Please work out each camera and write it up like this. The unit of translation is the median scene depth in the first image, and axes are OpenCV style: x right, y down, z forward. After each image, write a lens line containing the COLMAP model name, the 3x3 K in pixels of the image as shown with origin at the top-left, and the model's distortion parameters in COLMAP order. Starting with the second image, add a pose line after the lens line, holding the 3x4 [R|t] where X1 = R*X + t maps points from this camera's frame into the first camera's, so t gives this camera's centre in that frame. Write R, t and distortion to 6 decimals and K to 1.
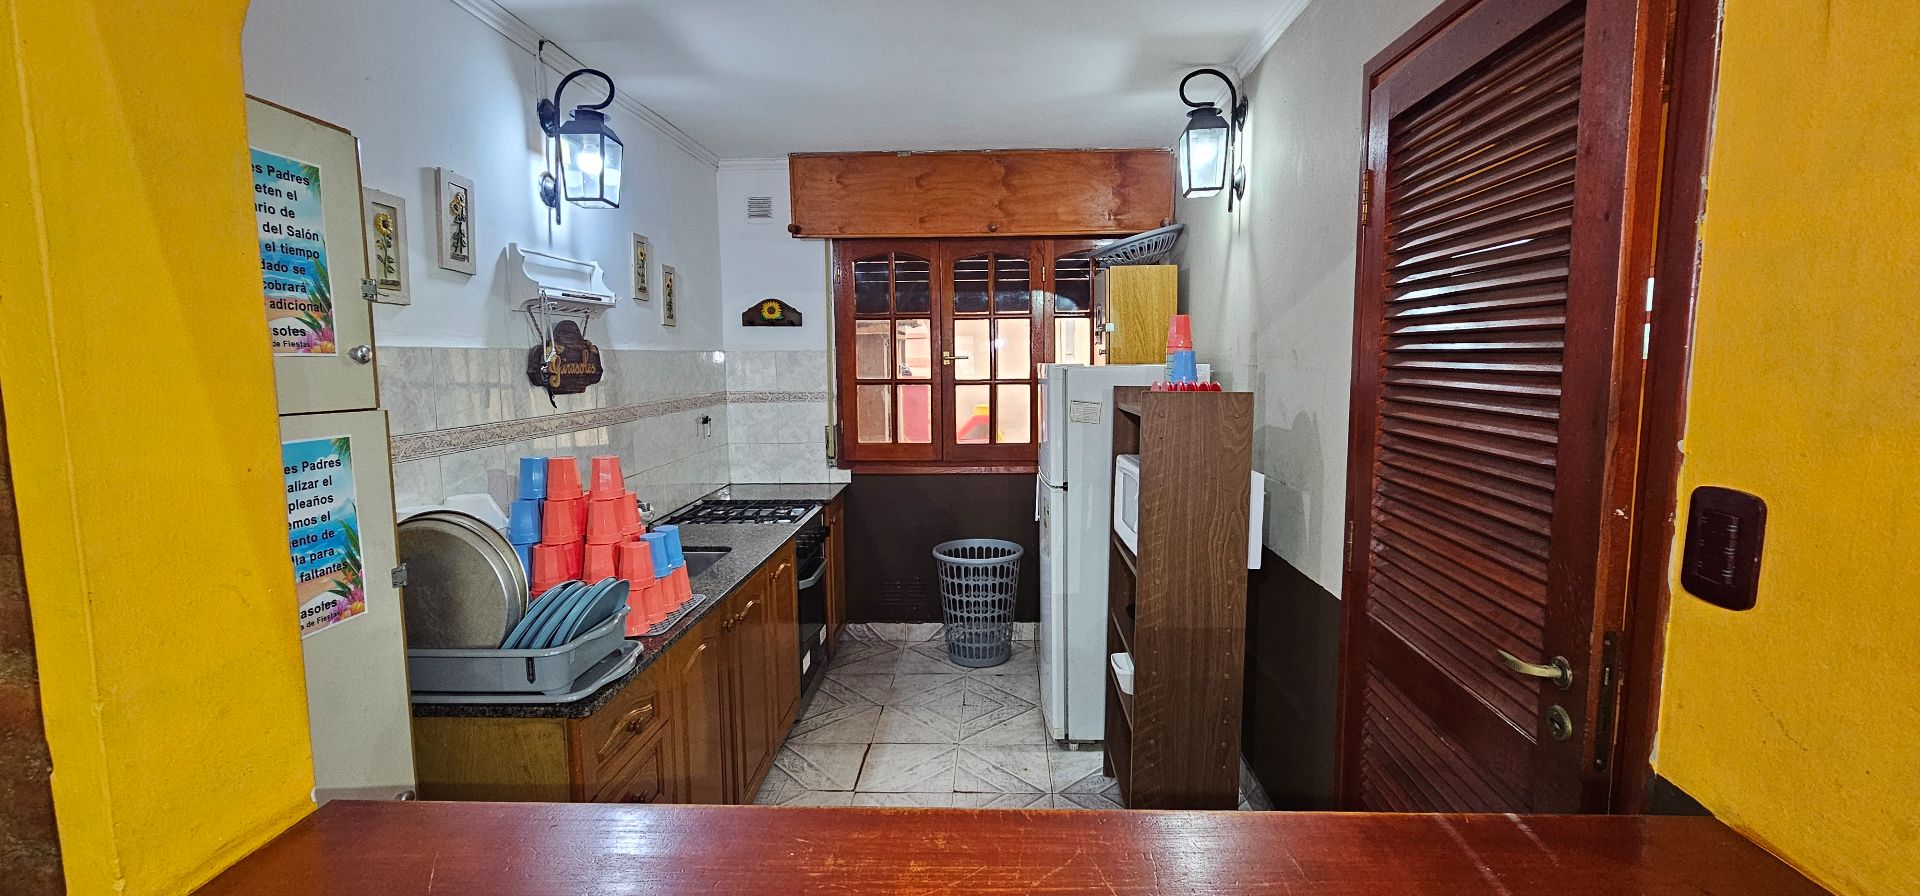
lens RADIAL K [[787.1, 0, 968.8], [0, 787.1, 430.5], [0, 0, 1]] dist [-0.002532, 0.000886]
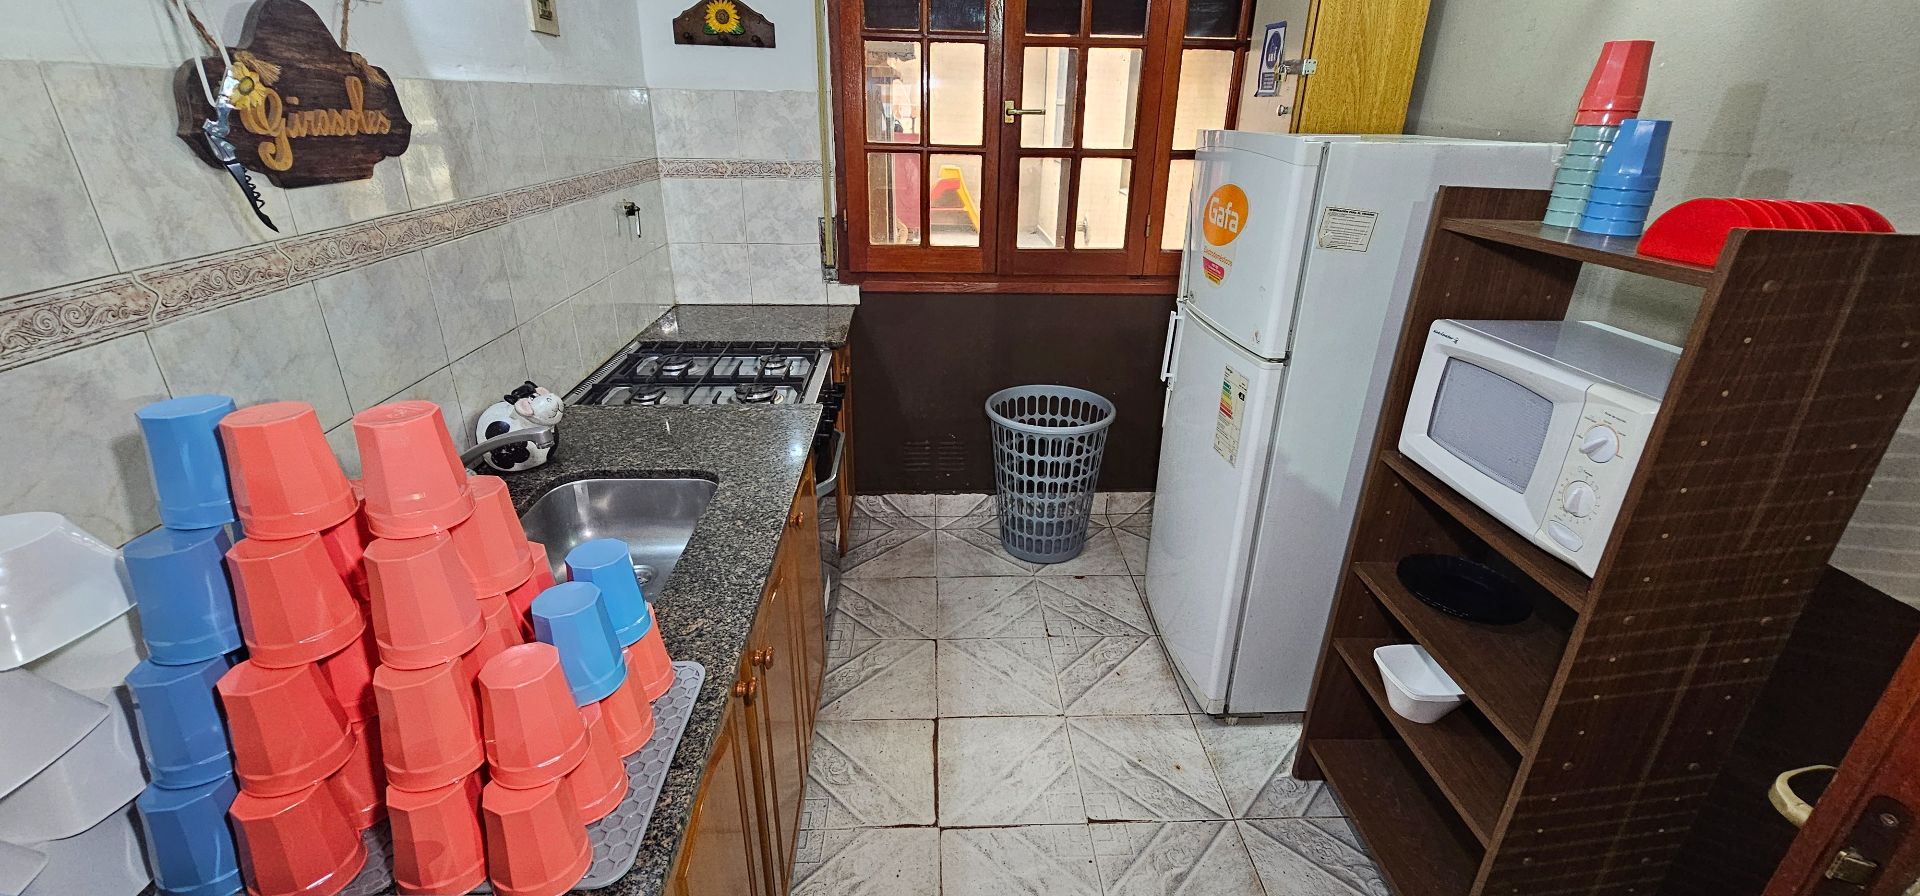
lens RADIAL K [[787.1, 0, 968.8], [0, 787.1, 430.5], [0, 0, 1]] dist [-0.002532, 0.000886]
pose [[0.995736, -0.005162, 0.092103, -0.124265], [-0.022471, 0.954782, 0.296456, -0.034633], [-0.089469, -0.297261, 0.950595, 0.329719]]
